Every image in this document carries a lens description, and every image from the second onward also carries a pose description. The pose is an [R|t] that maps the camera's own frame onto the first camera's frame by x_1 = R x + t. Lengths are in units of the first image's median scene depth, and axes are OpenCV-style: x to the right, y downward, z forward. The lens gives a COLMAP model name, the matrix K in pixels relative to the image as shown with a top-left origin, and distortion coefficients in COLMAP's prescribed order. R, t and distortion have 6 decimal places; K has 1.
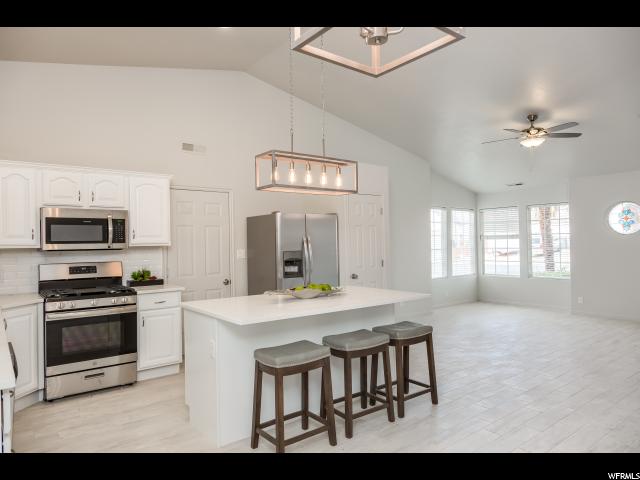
lens RADIAL K [[423.0, 0, 322.2], [0, 423.0, 242.4], [0, 0, 1]] dist [0.006053, -0.001409]
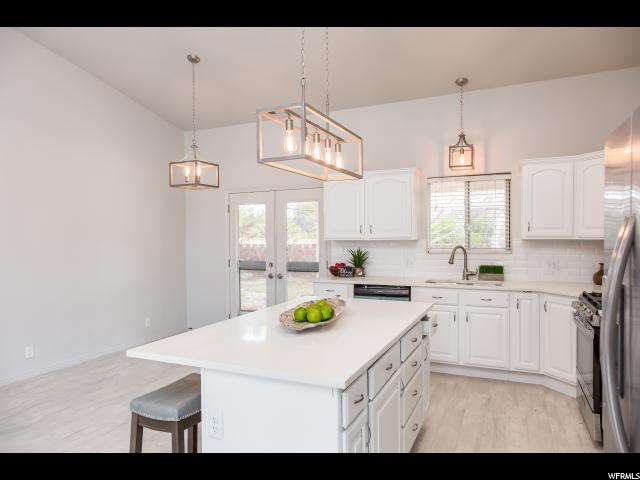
lens RADIAL K [[423.0, 0, 315.6], [0, 423.0, 239.0], [0, 0, 1]] dist [0.006053, -0.001409]
pose [[-0.886117, 0.029396, -0.462529, 0.245844], [0.024055, 0.999558, 0.017441, -0.016817], [0.462837, 0.004329, -0.886433, 1.297326]]
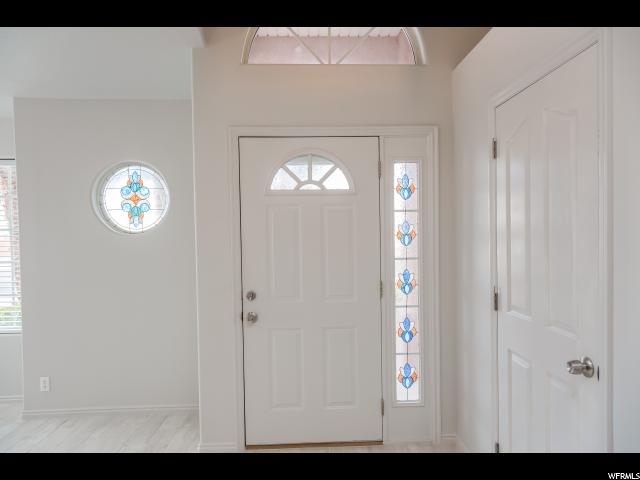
lens RADIAL K [[423.0, 0, 320.4], [0, 423.0, 242.5], [0, 0, 1]] dist [0.006053, -0.001409]
pose [[0.591586, -0.017697, 0.806048, 0.730805], [0.007827, 0.999838, 0.016207, -0.022686], [-0.806204, -0.003278, 0.591629, 0.883049]]
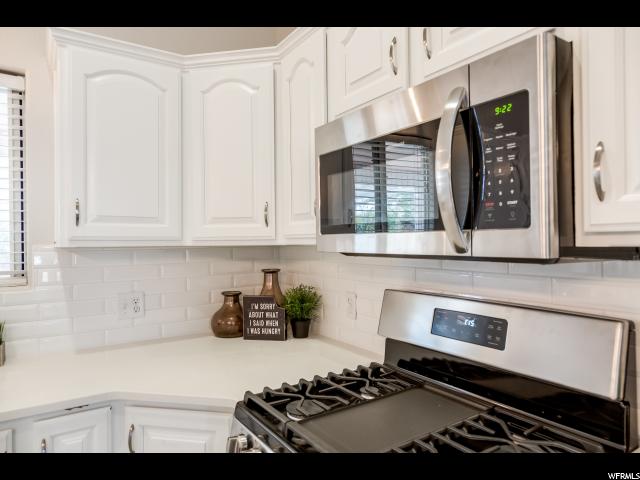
lens RADIAL K [[423.0, 0, 323.7], [0, 423.0, 242.2], [0, 0, 1]] dist [0.006053, -0.001409]
pose [[-0.071925, 0.022237, -0.997162, -0.278284], [0.012105, 0.999697, 0.021421, 0.002697], [0.997337, -0.010530, -0.072173, 0.908337]]
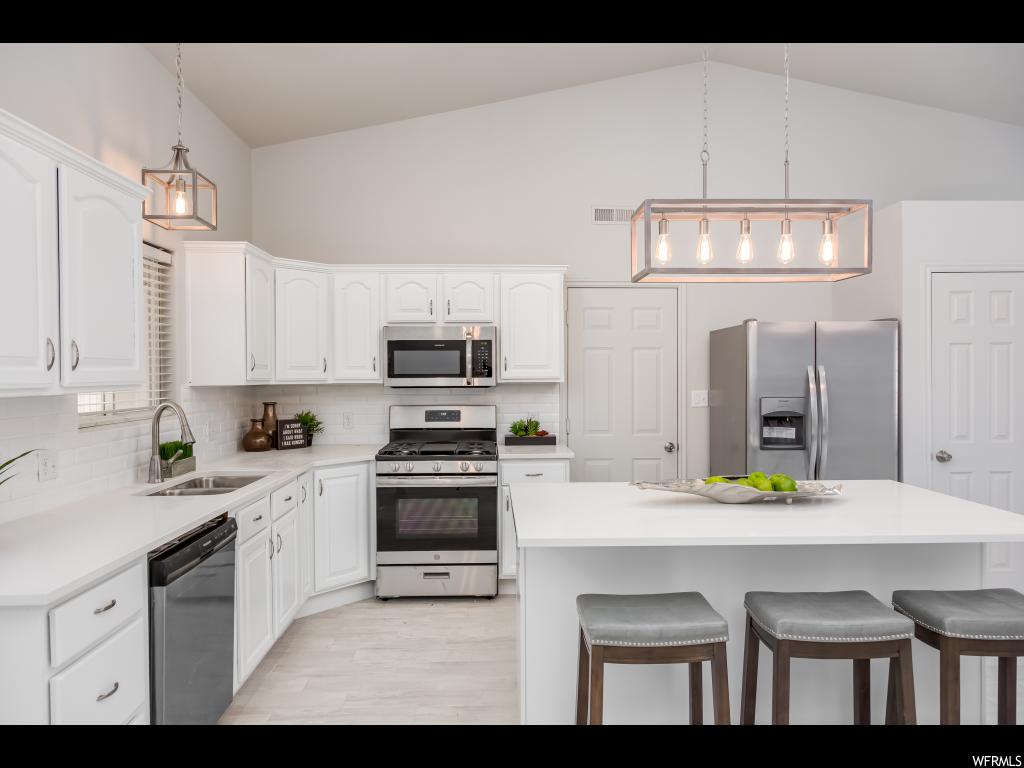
lens RADIAL K [[676.8, 0, 511.1], [0, 676.8, 384.7], [0, 0, 1]] dist [0.006053, -0.001409]
pose [[0.807615, 0.022119, -0.589295, 0.162265], [-0.008449, 0.999628, 0.025942, -0.014209], [0.589650, -0.015973, 0.807501, 0.182023]]
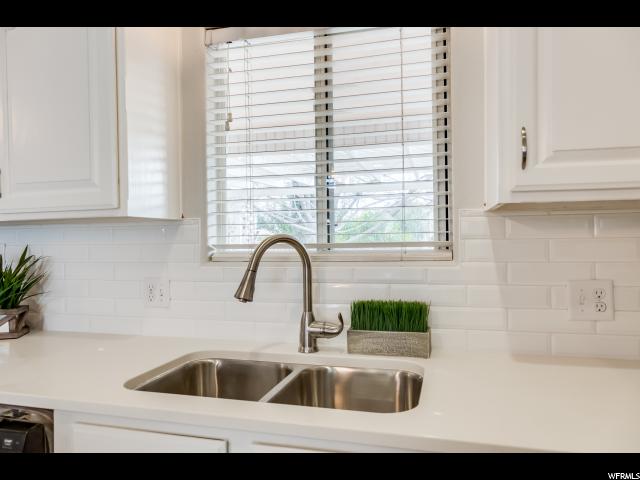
lens RADIAL K [[423.0, 0, 324.9], [0, 423.0, 243.9], [0, 0, 1]] dist [0.006053, -0.001409]
pose [[-0.794696, 0.021914, -0.606611, -0.388815], [0.022362, 0.999727, 0.006820, 0.031696], [0.606595, -0.008145, -0.794969, 0.794279]]
